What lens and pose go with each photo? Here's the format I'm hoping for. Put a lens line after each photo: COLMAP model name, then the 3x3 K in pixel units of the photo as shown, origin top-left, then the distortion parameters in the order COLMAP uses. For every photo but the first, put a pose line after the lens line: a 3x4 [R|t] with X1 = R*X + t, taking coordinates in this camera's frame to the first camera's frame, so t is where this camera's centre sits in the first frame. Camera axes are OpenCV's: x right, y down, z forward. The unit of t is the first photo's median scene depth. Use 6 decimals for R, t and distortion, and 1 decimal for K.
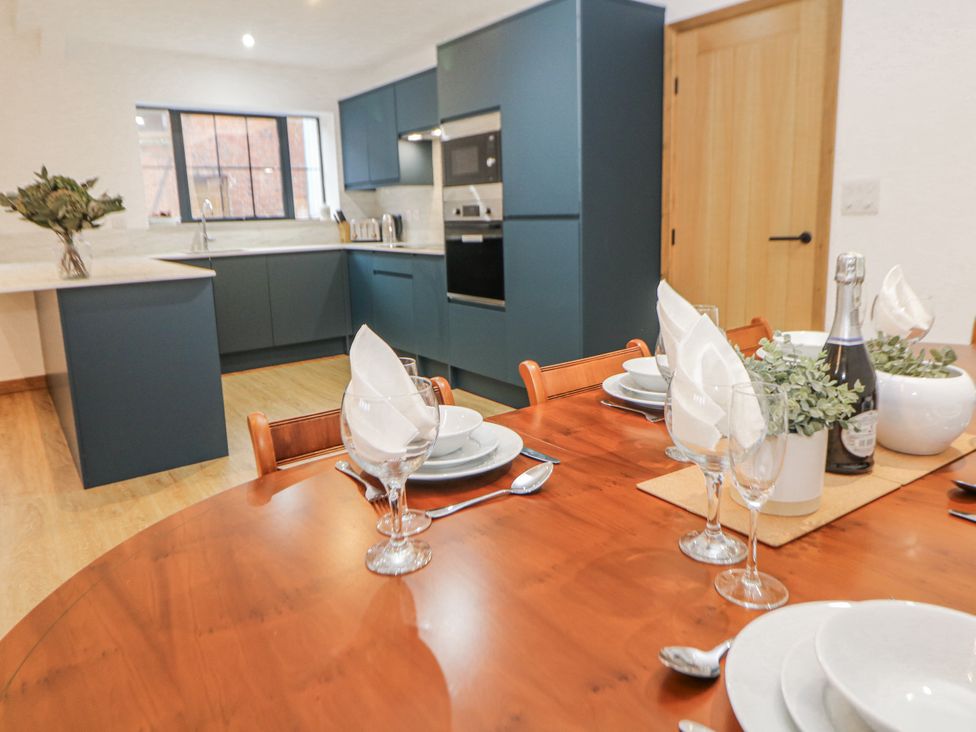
lens RADIAL K [[675.3, 0, 477.5], [0, 675.3, 311.8], [0, 0, 1]] dist [0.048734, -0.045698]
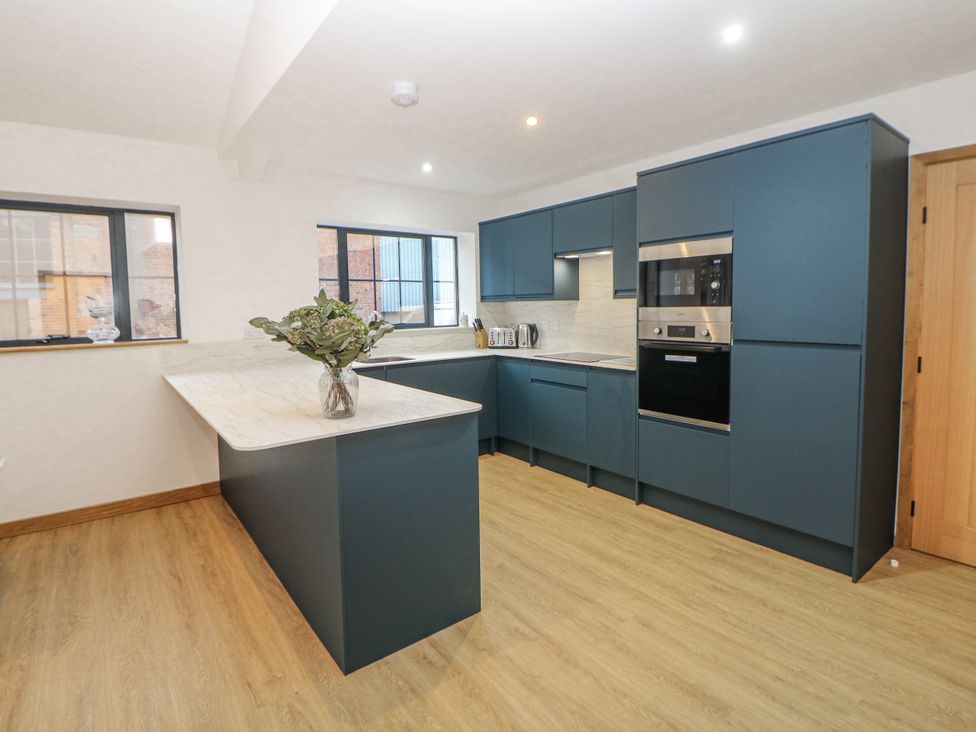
lens RADIAL K [[505.8, 0, 489.7], [0, 505.8, 339.9], [0, 0, 1]] dist [-0.005540, -0.004565]
pose [[0.999095, 0.013583, 0.040312, -0.299180], [-0.010267, 0.996633, -0.081352, -0.067259], [-0.041281, 0.080864, 0.995870, 0.246077]]
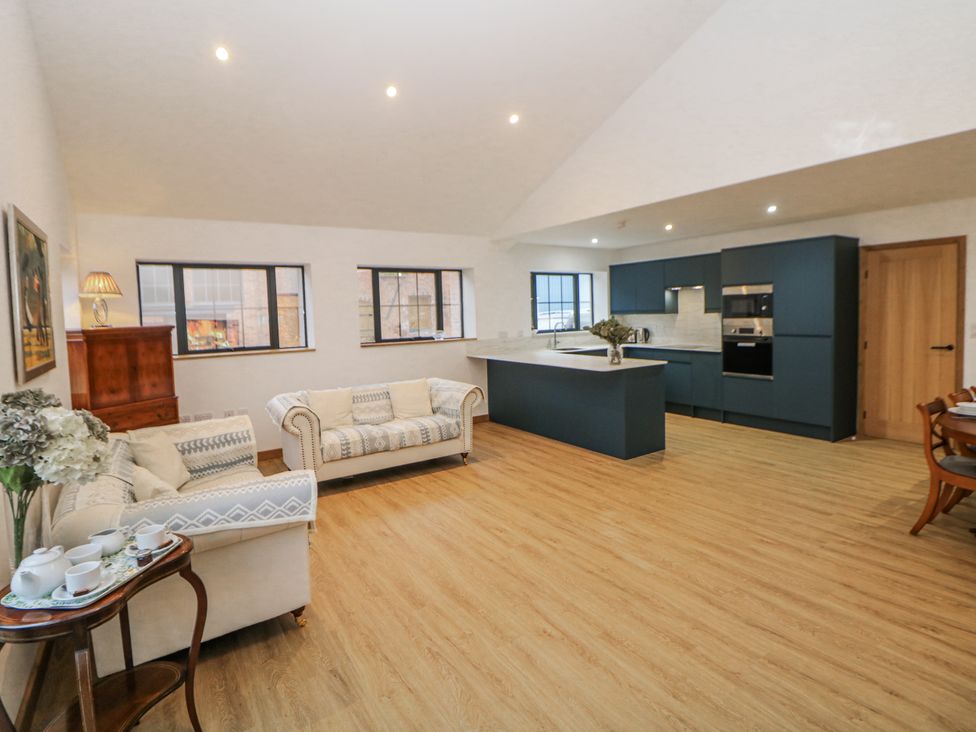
lens RADIAL K [[505.8, 0, 486.9], [0, 505.8, 344.0], [0, 0, 1]] dist [-0.005540, -0.004565]
pose [[0.999684, 0.004601, -0.024720, -0.684115], [-0.006652, 0.996481, -0.083557, 0.017848], [0.024249, 0.083695, 0.996196, -0.463390]]
